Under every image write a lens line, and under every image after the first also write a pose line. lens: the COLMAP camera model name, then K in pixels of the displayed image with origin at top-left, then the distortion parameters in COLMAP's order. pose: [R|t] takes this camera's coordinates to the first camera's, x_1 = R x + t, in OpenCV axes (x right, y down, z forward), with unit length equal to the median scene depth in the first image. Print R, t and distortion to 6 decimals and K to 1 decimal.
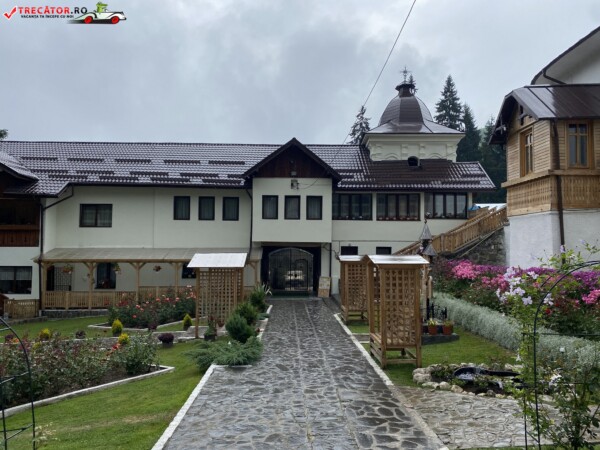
lens RADIAL K [[462.6, 0, 304.7], [0, 462.6, 228.2], [0, 0, 1]] dist [0.027677, -0.029136]
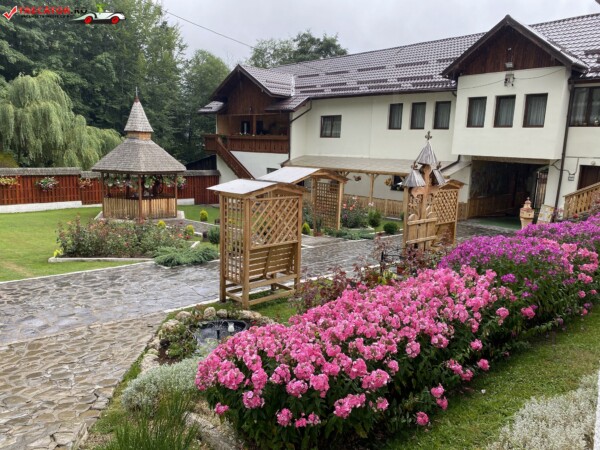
lens RADIAL K [[462.6, 0, 272.0], [0, 462.6, 229.5], [0, 0, 1]] dist [0.027677, -0.029136]
pose [[0.649507, 0.148581, -0.745697, 0.324556], [0.004683, 0.979921, 0.199329, -0.007864], [0.760341, -0.132958, 0.635770, 0.179667]]
